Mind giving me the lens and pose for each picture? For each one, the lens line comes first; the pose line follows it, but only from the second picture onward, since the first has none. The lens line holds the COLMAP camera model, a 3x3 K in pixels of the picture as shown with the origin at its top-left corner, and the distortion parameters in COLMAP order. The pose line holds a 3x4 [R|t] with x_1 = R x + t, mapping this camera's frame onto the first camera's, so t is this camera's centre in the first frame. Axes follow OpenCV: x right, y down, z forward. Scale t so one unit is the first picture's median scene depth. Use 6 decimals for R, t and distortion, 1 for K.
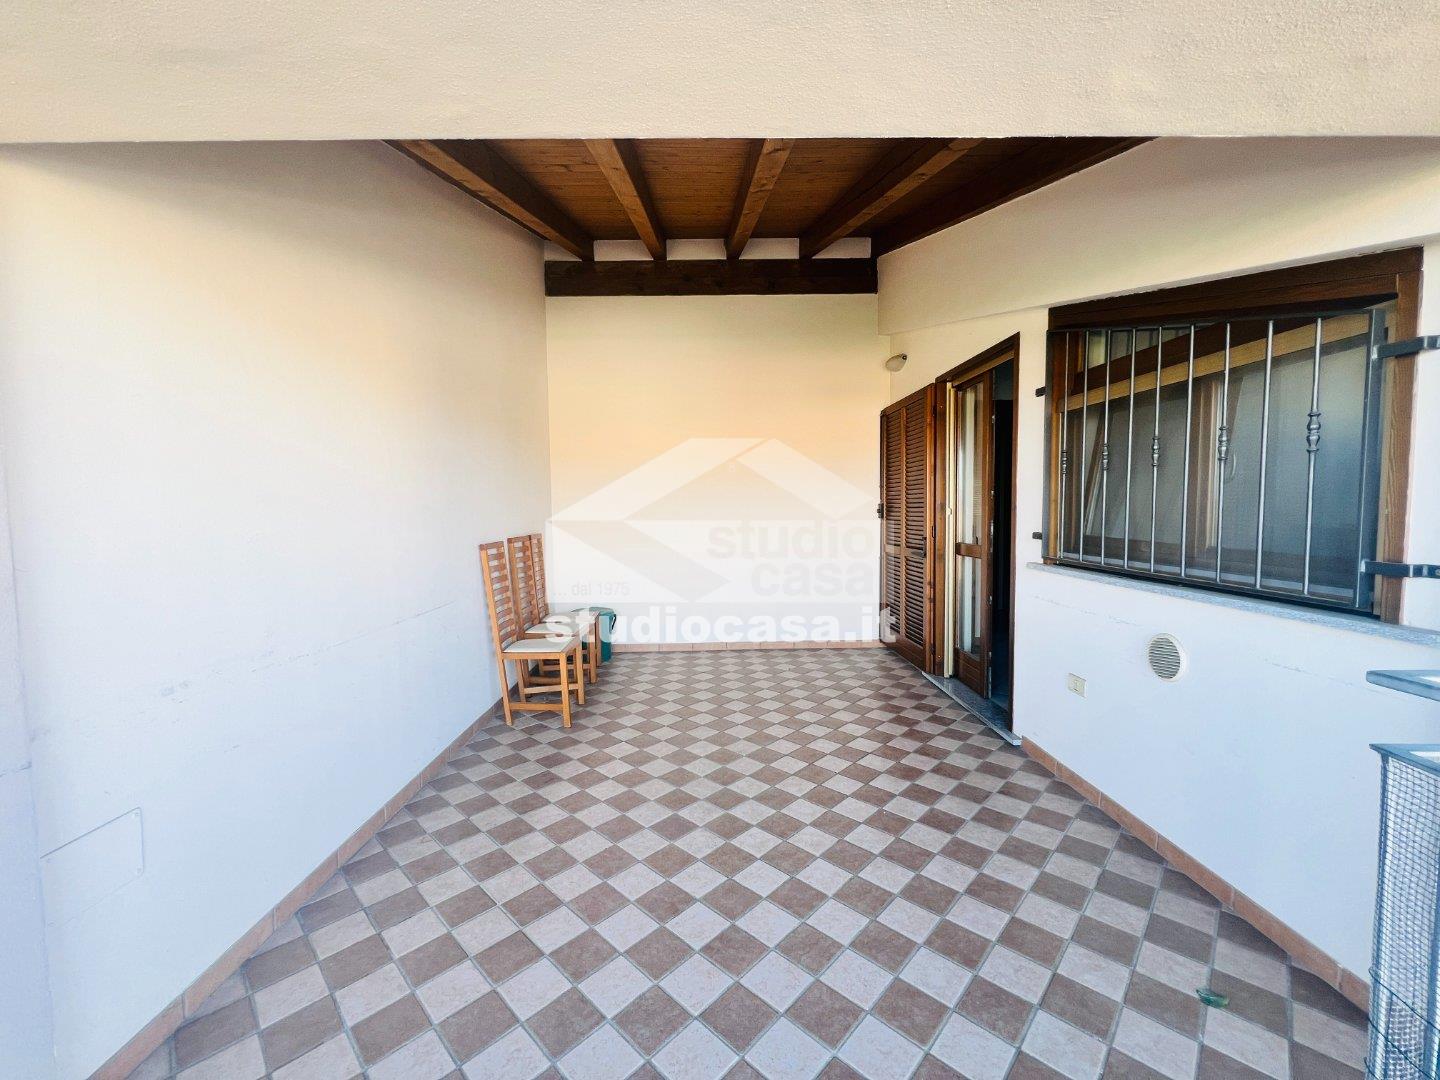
lens RADIAL K [[568.0, 0, 718.6], [0, 568.0, 556.8], [0, 0, 1]] dist [-0.005834, 0.000339]
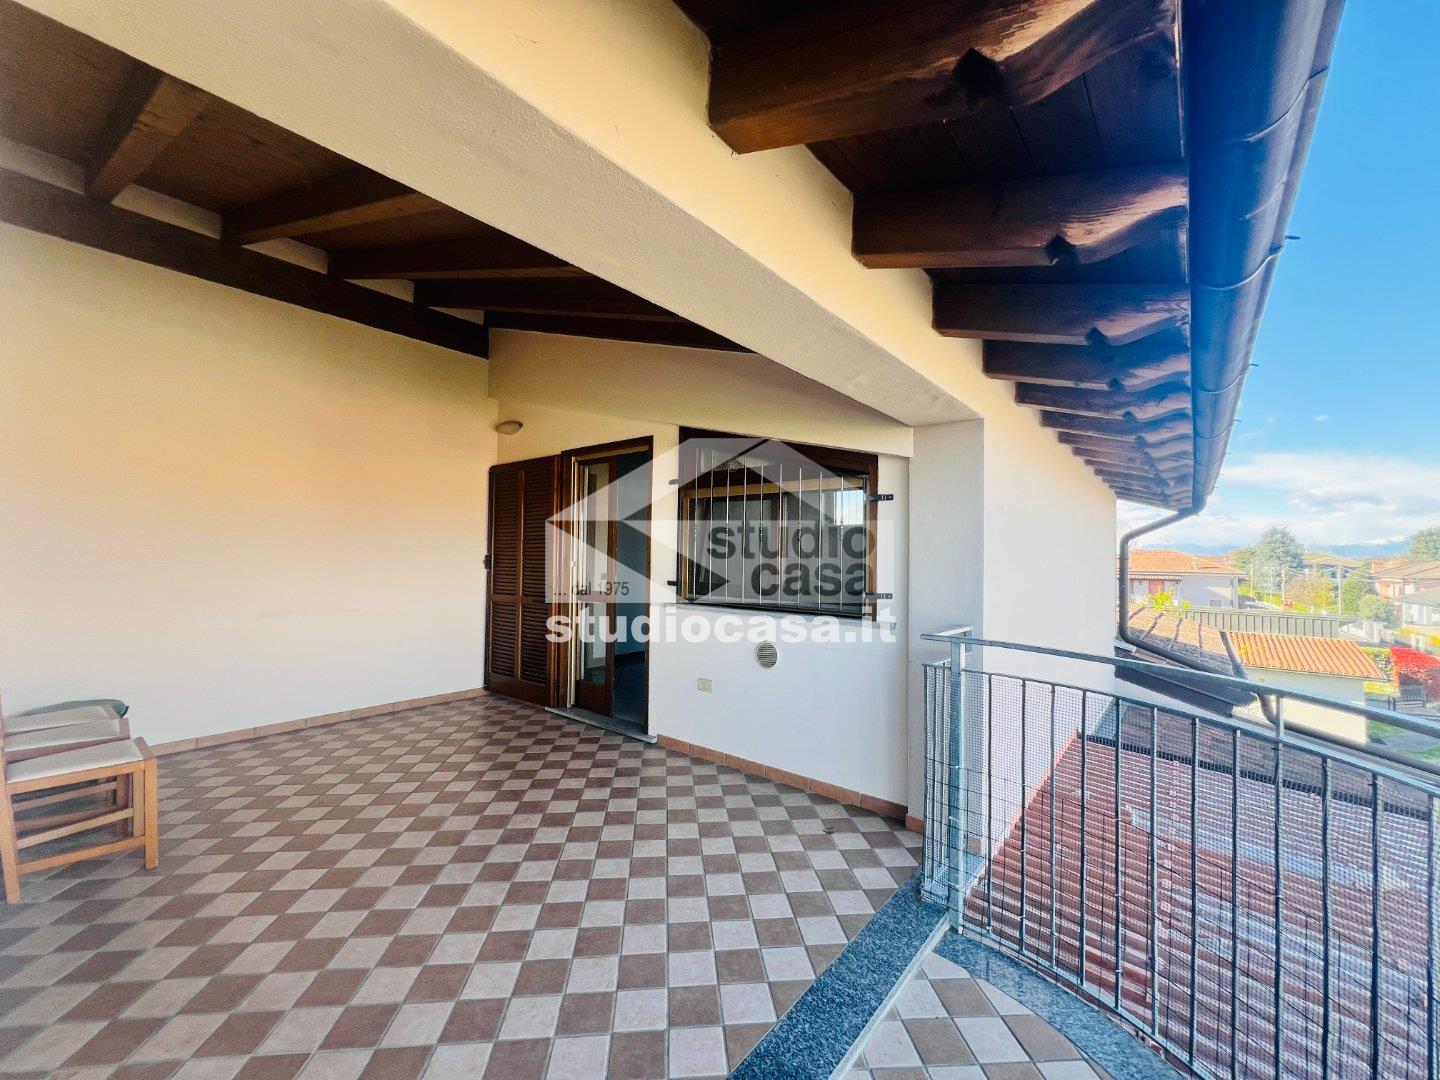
lens RADIAL K [[577.7, 0, 718.6], [0, 577.7, 542.1], [0, 0, 1]] dist [-0.002616, 0.000886]
pose [[0.645195, 0.044530, 0.762719, -0.317456], [0.044196, 0.994453, -0.095446, 0.005241], [-0.762738, 0.095291, 0.639648, -0.004855]]
